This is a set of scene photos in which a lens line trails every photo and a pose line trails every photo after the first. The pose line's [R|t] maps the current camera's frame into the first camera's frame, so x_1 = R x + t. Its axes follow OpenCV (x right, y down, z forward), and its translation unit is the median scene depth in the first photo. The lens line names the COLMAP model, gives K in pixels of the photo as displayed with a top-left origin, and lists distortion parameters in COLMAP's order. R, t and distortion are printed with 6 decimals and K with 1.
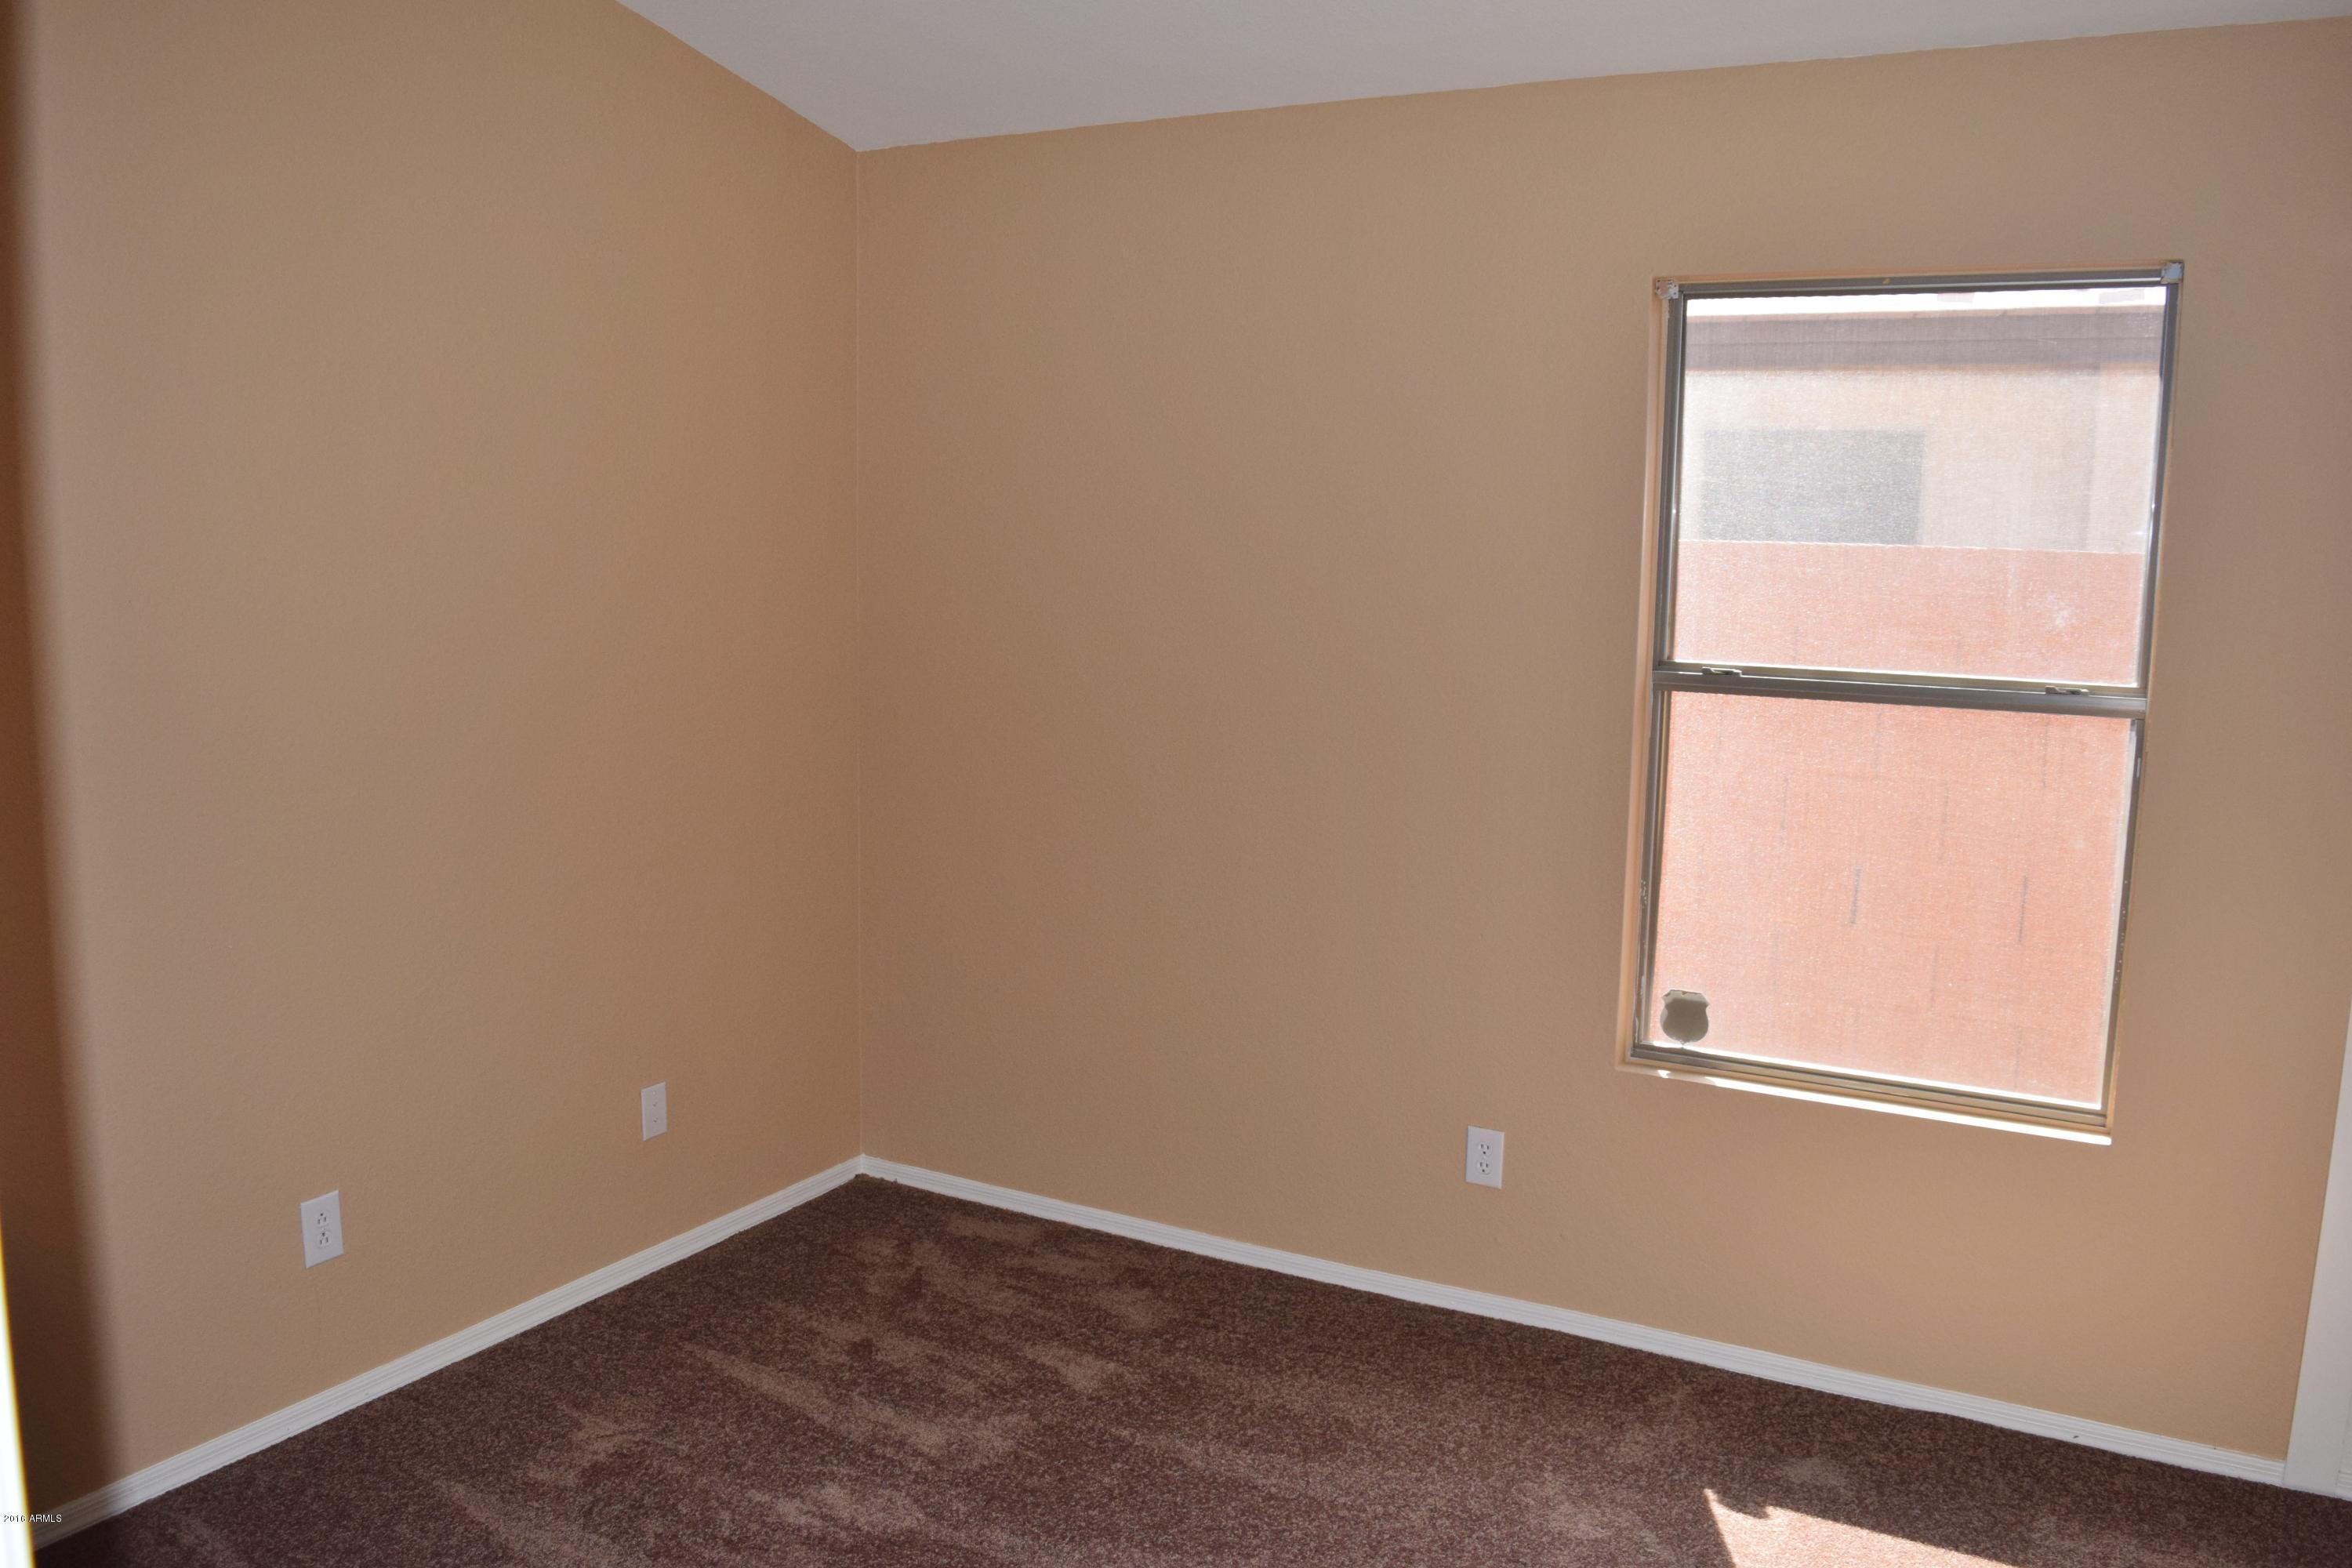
lens RADIAL K [[1867.9, 0, 1184.0], [0, 1867.9, 781.0], [0, 0, 1]] dist [-0.100246, 0.036603]
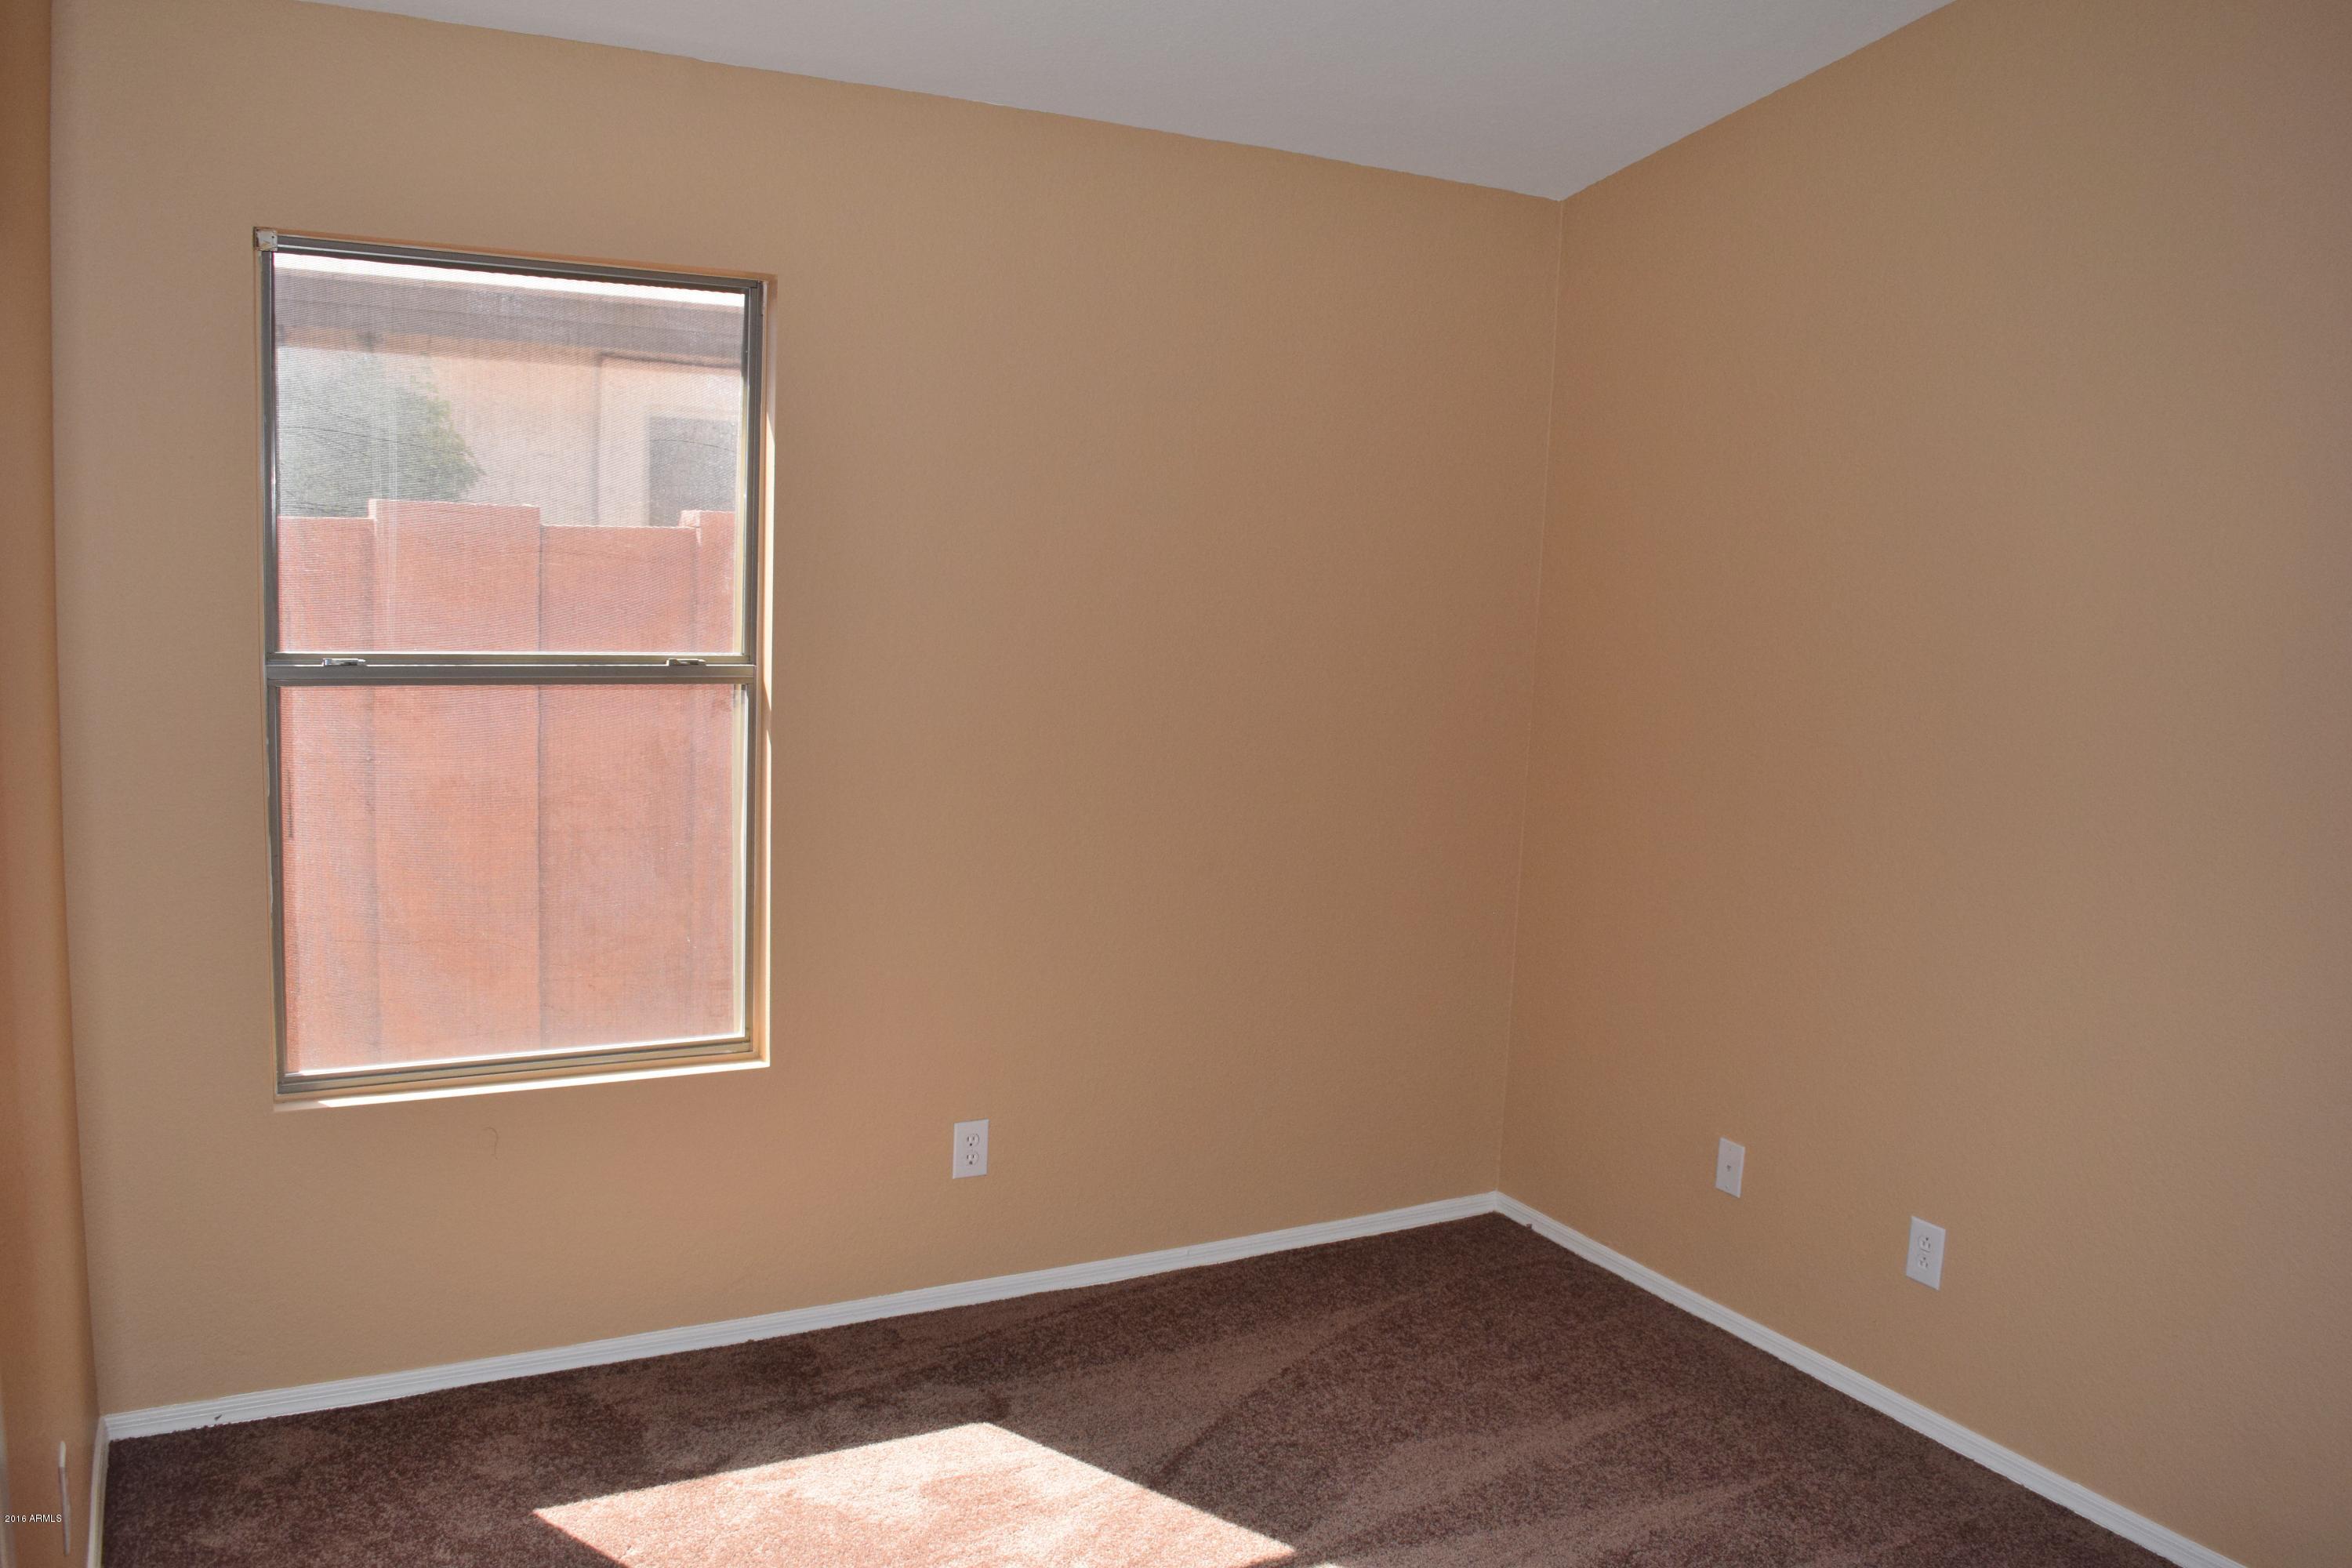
lens RADIAL K [[1867.9, 0, 1184.0], [0, 1867.9, 781.0], [0, 0, 1]] dist [-0.100246, 0.036603]
pose [[0.498729, -0.100209, 0.860946, -0.298552], [0.083445, 0.994231, 0.067385, -0.026524], [-0.862732, 0.038235, 0.504214, 0.176329]]
